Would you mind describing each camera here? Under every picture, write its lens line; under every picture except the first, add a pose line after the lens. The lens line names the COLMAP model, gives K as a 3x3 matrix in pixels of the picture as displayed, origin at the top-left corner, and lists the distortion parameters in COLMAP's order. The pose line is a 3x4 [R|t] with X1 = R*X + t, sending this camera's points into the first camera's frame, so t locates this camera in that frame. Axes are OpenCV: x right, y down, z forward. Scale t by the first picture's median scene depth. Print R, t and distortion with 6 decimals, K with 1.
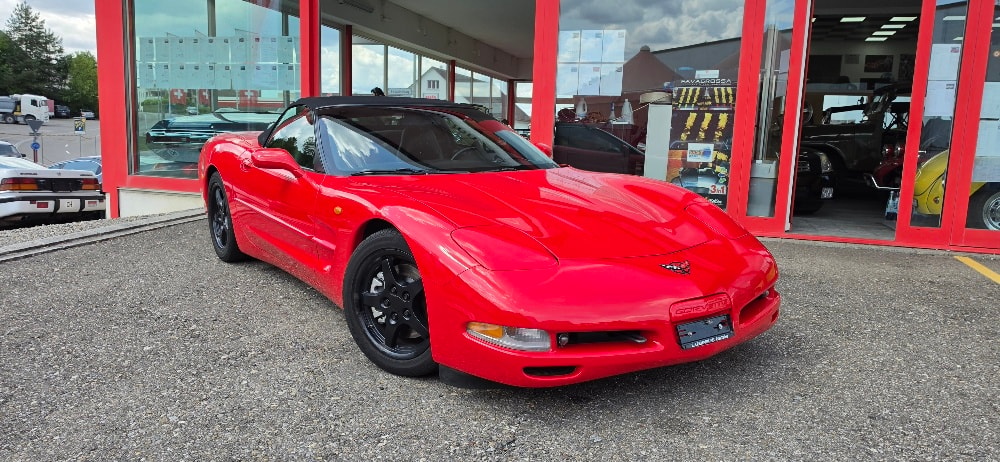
lens RADIAL K [[705.6, 0, 500.0], [0, 705.6, 231.0], [0, 0, 1]] dist [0.035121, -0.037559]
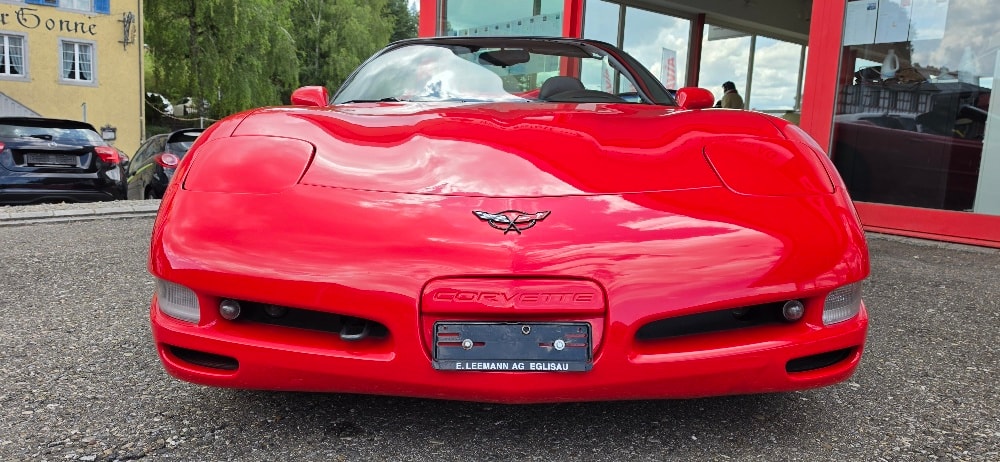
lens RADIAL K [[713.2, 0, 497.4], [0, 713.2, 232.1], [0, 0, 1]] dist [0.011639, -0.004310]
pose [[0.819914, 0.071867, -0.567959, 0.223946], [-0.089389, 0.995992, -0.003015, 0.026587], [0.565466, 0.053241, 0.823052, 0.237195]]
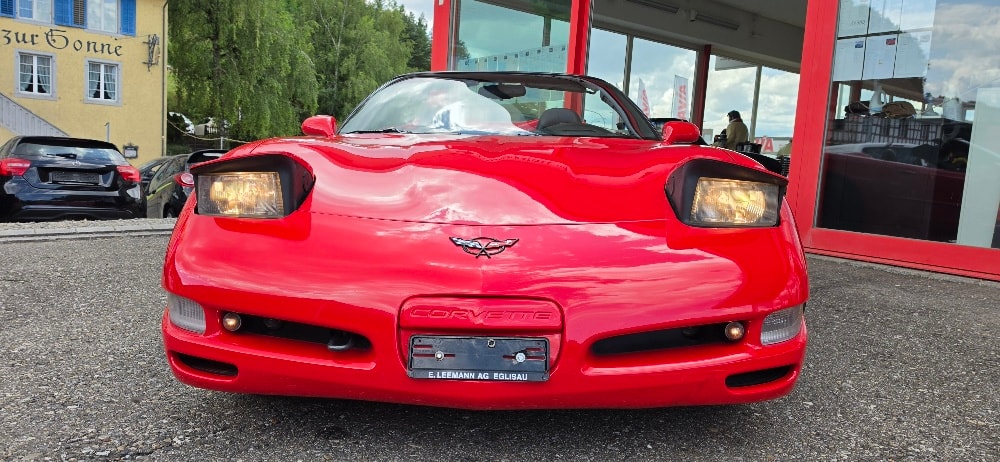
lens RADIAL K [[705.6, 0, 500.0], [0, 705.6, 231.0], [0, 0, 1]] dist [0.035121, -0.037559]
pose [[0.810130, 0.065991, -0.582524, 0.249117], [-0.105181, 0.993882, -0.033687, 0.024276], [0.576738, 0.088562, 0.812115, 0.224218]]
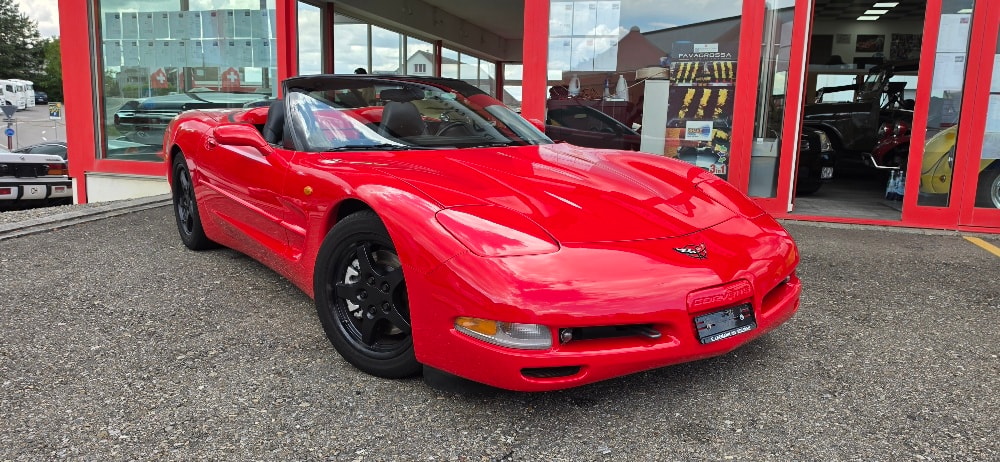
lens RADIAL K [[706.0, 0, 507.8], [0, 706.0, 228.6], [0, 0, 1]] dist [0.030604, -0.036122]
pose [[0.999602, -0.008871, 0.026765, -0.001450], [0.008401, 0.999809, 0.017636, 0.002314], [-0.026916, -0.017404, 0.999486, 0.051303]]
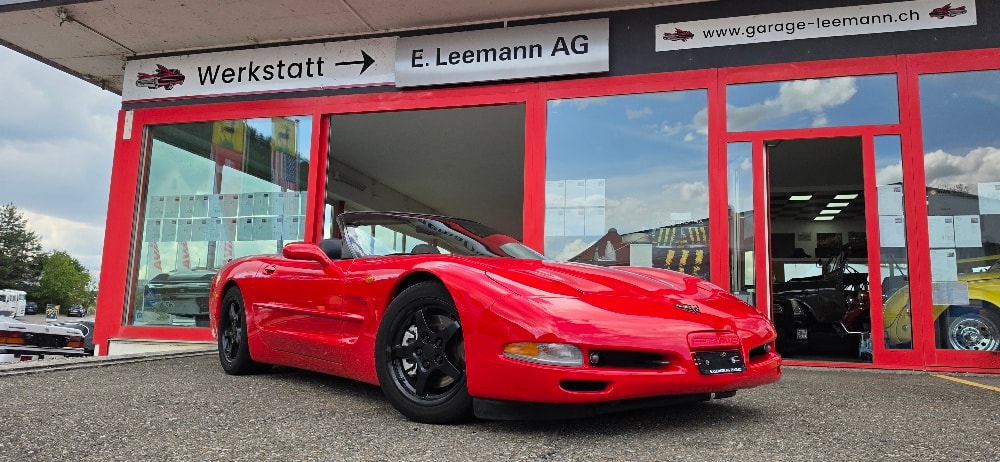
lens RADIAL K [[695.1, 0, 503.5], [0, 695.1, 225.3], [0, 0, 1]] dist [0.071223, -0.081263]
pose [[0.998887, -0.001267, 0.047150, -0.036696], [0.014544, 0.959204, -0.282340, 0.096595], [-0.044868, 0.282712, 0.958155, -0.029785]]
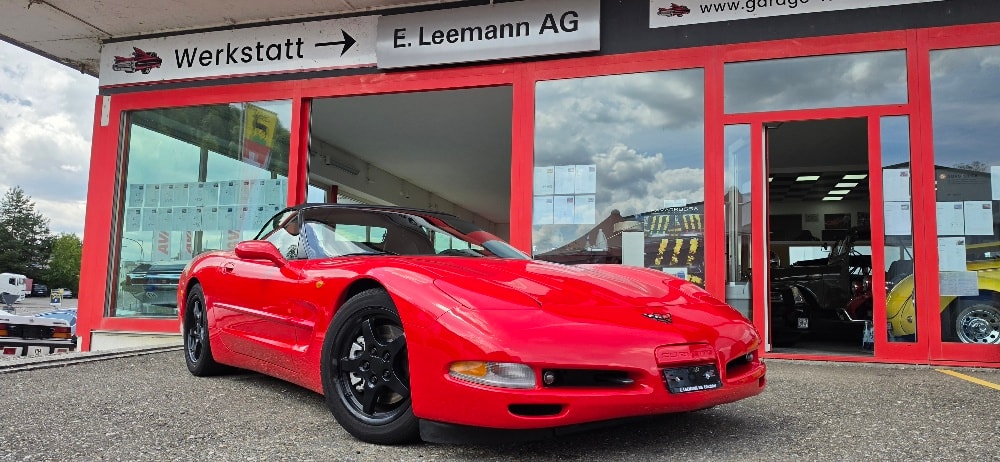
lens RADIAL K [[698.3, 0, 498.3], [0, 698.3, 234.6], [0, 0, 1]] dist [0.063241, -0.069880]
pose [[0.999540, -0.009441, 0.028806, -0.001763], [0.016126, 0.970252, -0.241559, 0.072413], [-0.025669, 0.241913, 0.969958, 0.004988]]
